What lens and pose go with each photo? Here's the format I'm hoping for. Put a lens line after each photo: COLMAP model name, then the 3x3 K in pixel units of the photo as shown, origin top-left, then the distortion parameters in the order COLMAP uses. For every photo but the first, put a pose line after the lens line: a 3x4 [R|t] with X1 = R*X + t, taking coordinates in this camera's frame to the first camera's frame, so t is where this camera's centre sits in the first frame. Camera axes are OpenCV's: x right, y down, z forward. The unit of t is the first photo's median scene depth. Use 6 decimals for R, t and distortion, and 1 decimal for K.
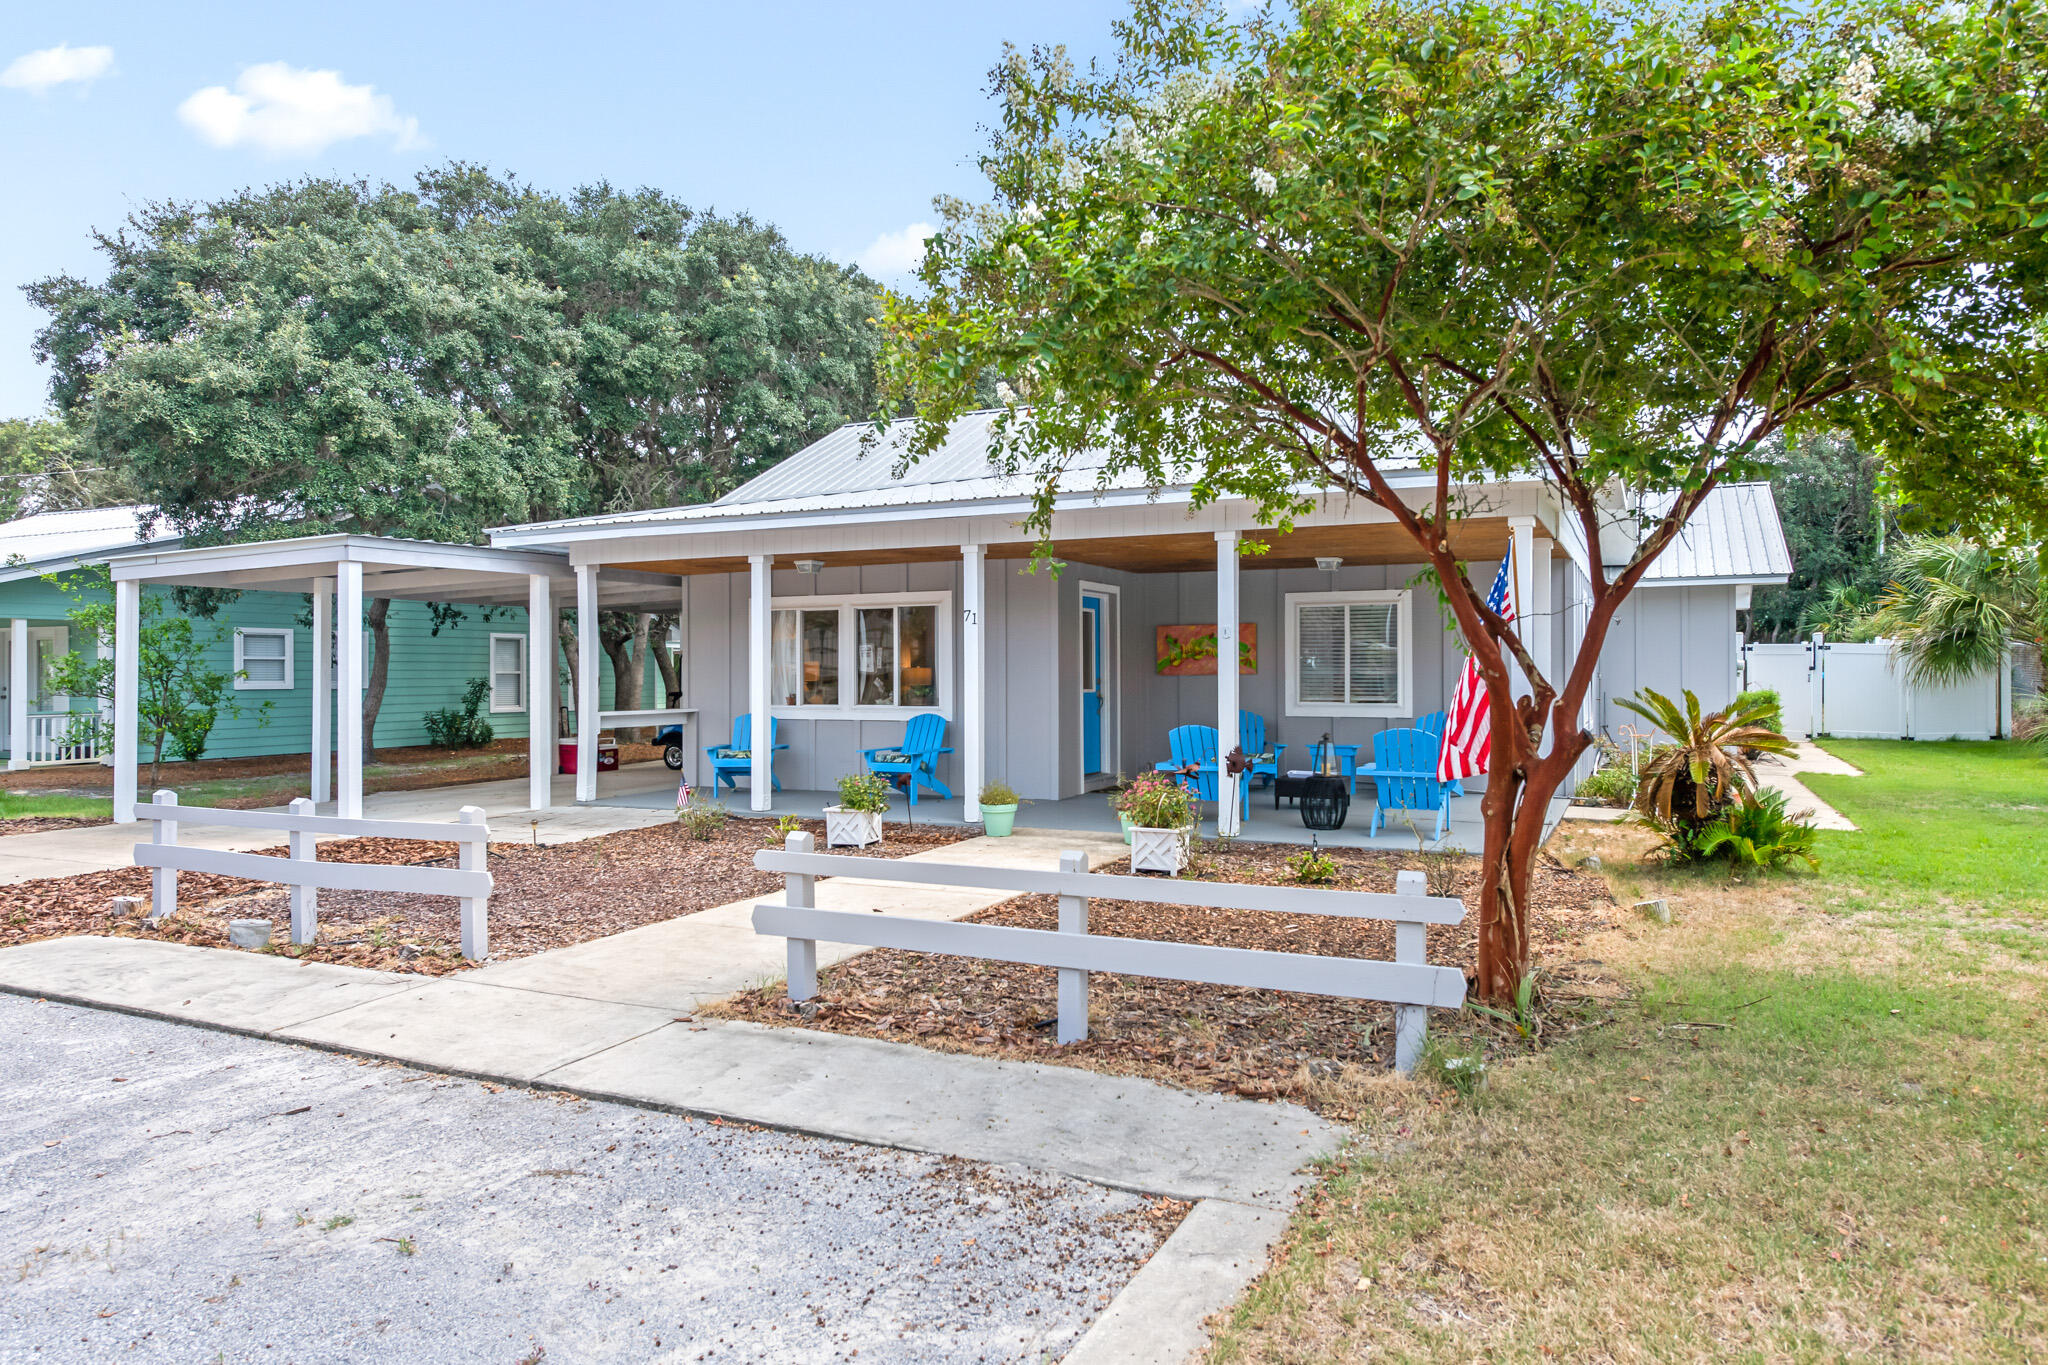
lens RADIAL K [[1319.0, 0, 1025.7], [0, 1319.0, 686.4], [0, 0, 1]] dist [0.005719, -0.010533]
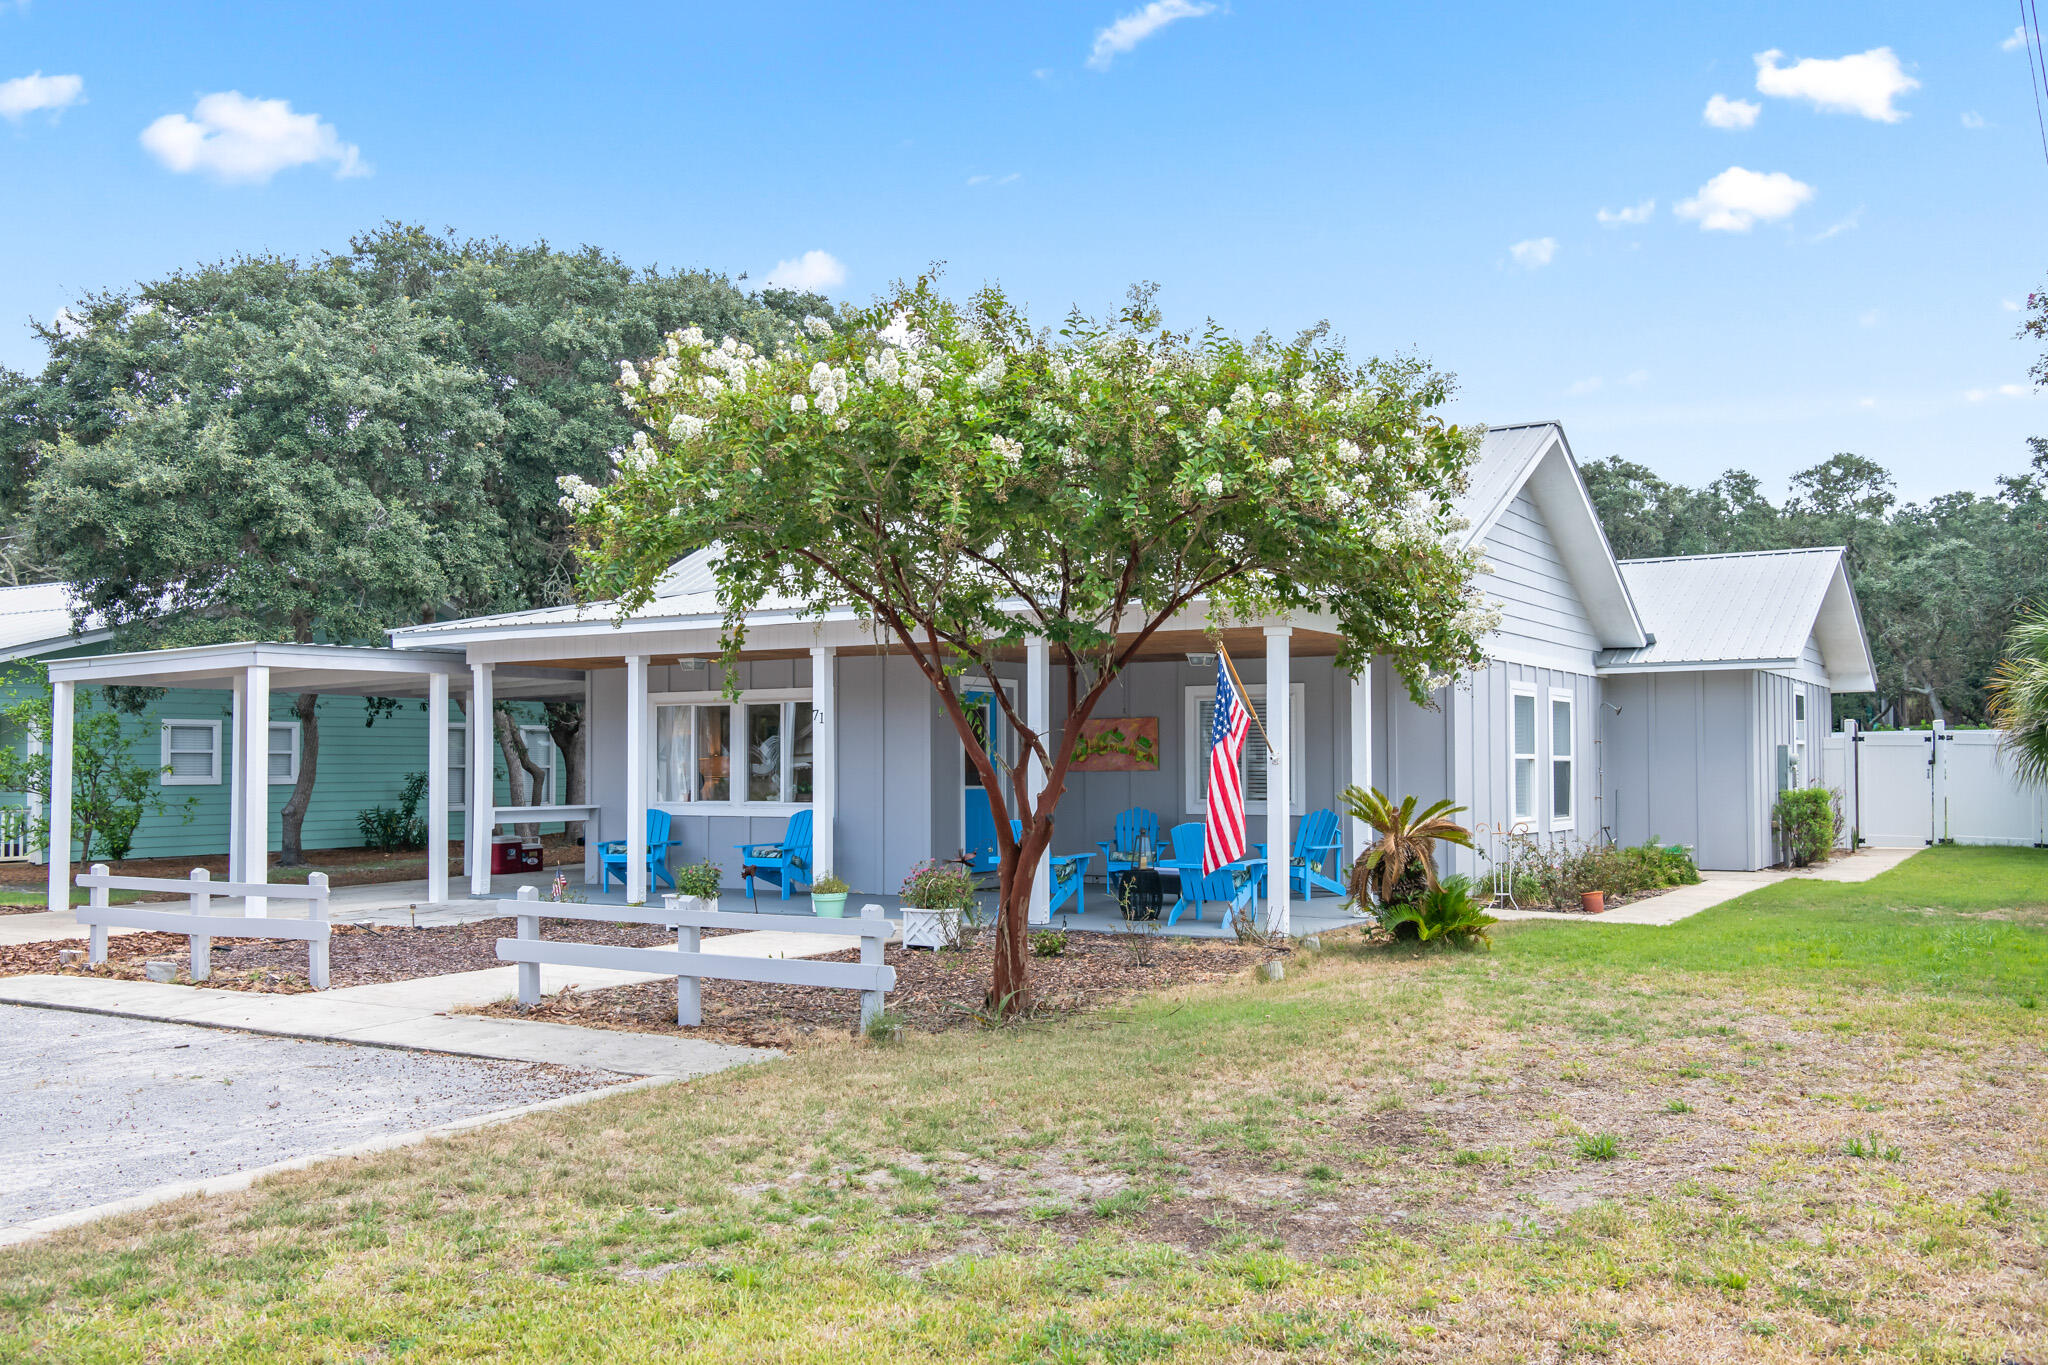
lens RADIAL K [[1814.3, 0, 1029.5], [0, 1814.3, 742.7], [0, 0, 1]] dist [-0.043437, 0.041262]
pose [[0.995560, -0.001107, -0.094128, 0.186245], [-0.000997, 0.999751, -0.022305, 0.000194], [0.094129, 0.022300, 0.995310, -0.297458]]
